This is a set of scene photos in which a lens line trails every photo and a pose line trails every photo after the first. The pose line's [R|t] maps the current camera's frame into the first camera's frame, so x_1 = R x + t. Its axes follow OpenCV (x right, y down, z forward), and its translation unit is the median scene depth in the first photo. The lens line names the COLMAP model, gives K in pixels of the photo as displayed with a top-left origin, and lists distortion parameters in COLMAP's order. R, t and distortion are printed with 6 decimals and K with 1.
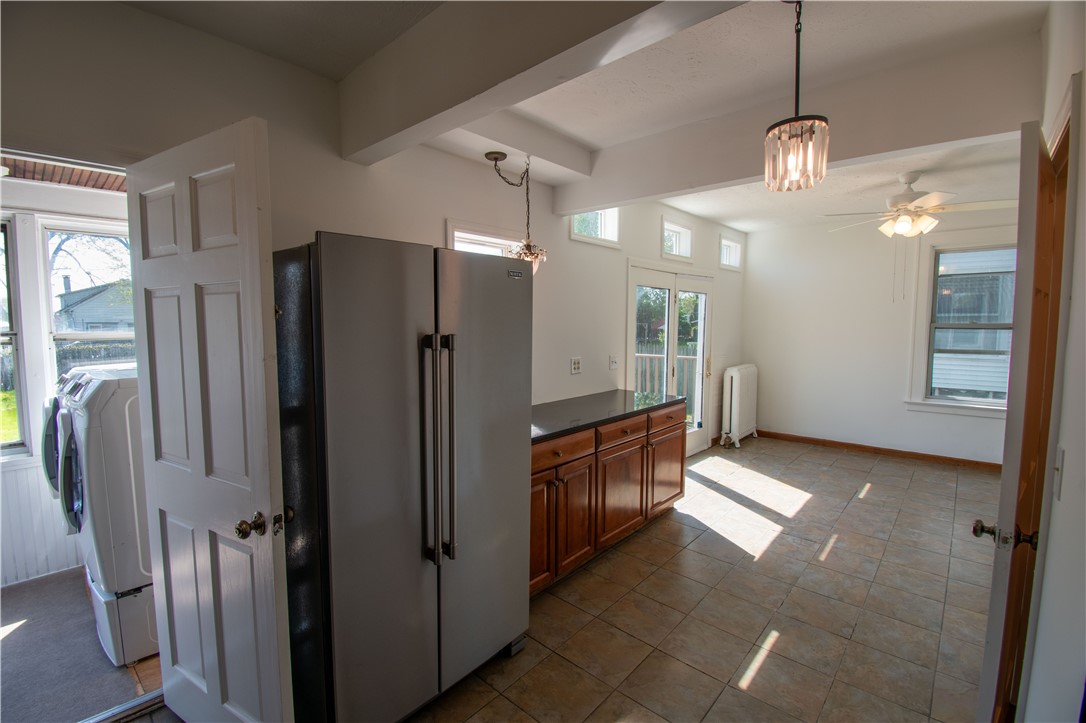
lens RADIAL K [[478.1, 0, 543.0], [0, 478.1, 361.5], [0, 0, 1]] dist [0.017057, -0.023305]
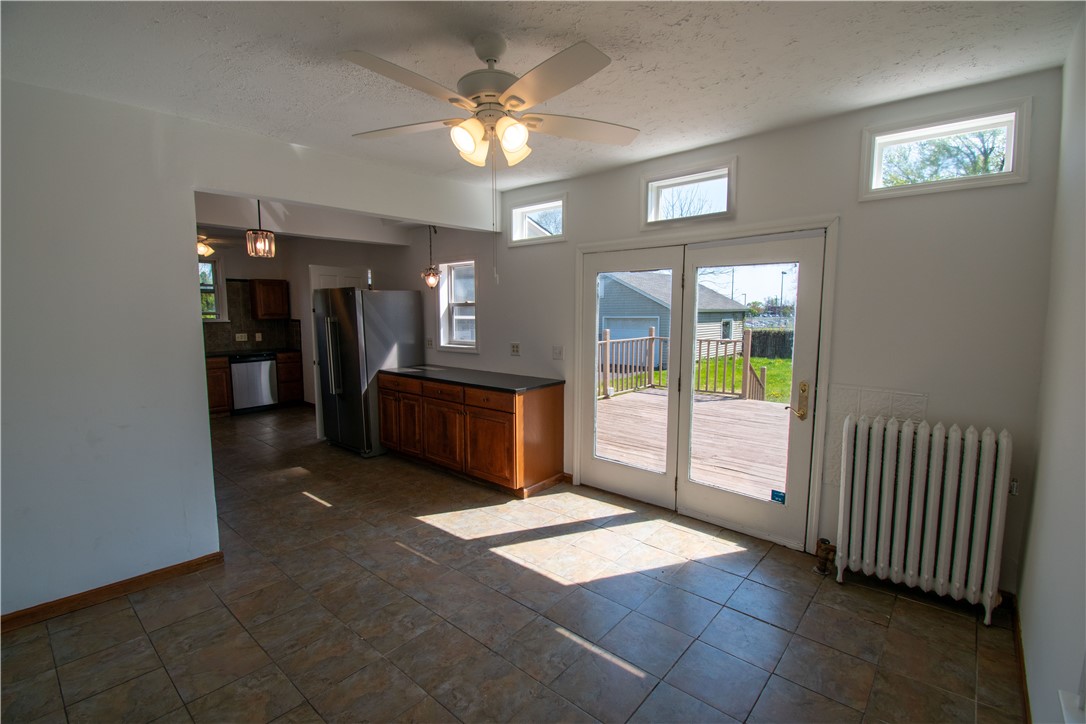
lens RADIAL K [[487.0, 0, 543.0], [0, 487.0, 362.0], [0, 0, 1]] dist [0.022808, -0.025971]
pose [[0.012147, 0.106673, -0.994220, 1.328365], [-0.080698, 0.991155, 0.105358, -0.096247], [0.996665, 0.078952, 0.020648, 1.054265]]
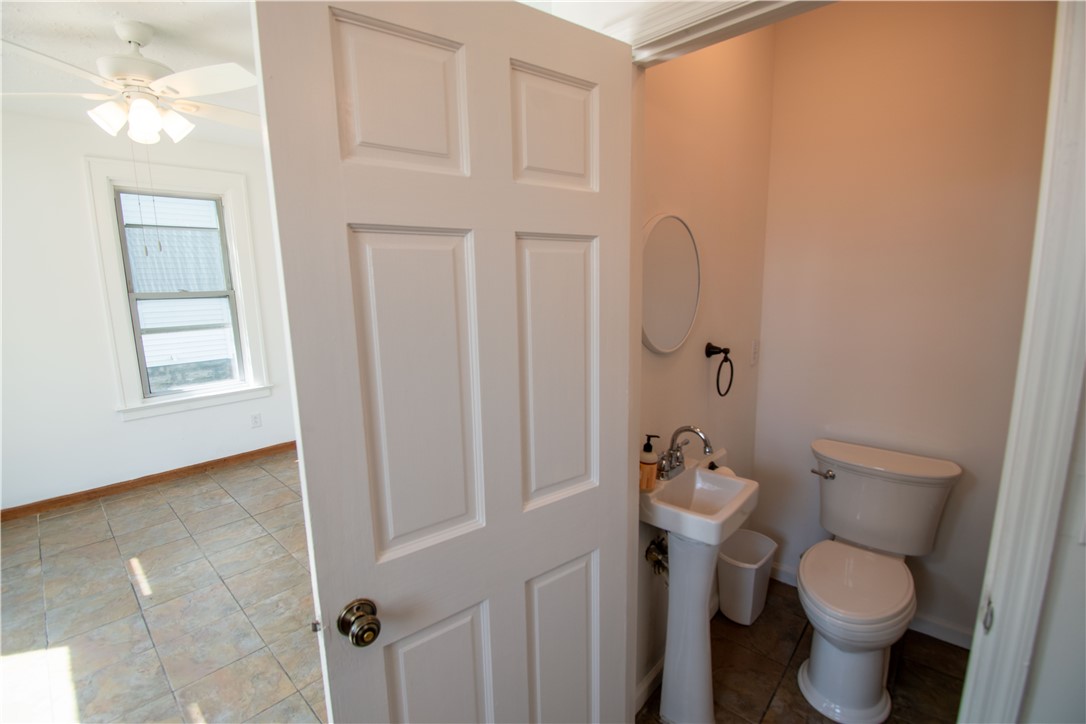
lens RADIAL K [[478.1, 0, 543.0], [0, 478.1, 362.0], [0, 0, 1]] dist [0.017057, -0.023305]
pose [[0.017232, -0.161884, 0.986659, 0.158429], [0.101667, 0.981975, 0.159340, -0.042065], [-0.994669, 0.097565, 0.033380, 0.527377]]
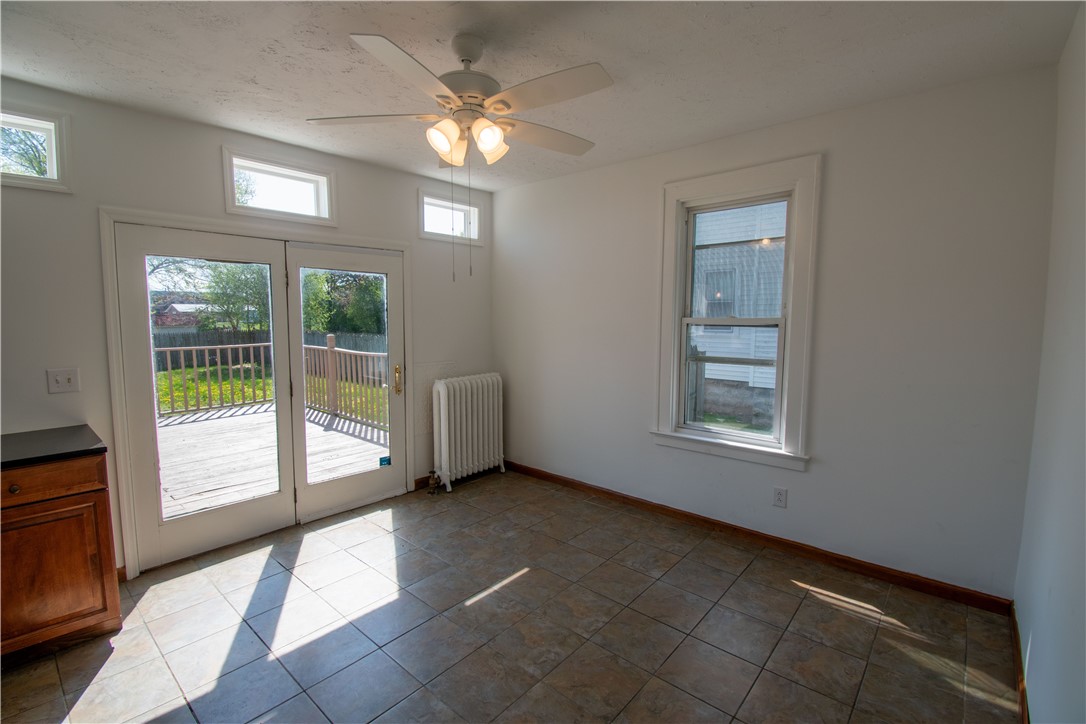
lens RADIAL K [[487.0, 0, 543.0], [0, 487.0, 362.0], [0, 0, 1]] dist [0.022808, -0.025971]
pose [[0.999956, 0.001950, 0.009150, 0.833304], [-0.002073, 0.999907, 0.013446, -0.035882], [-0.009123, -0.013464, 0.999868, 0.426753]]
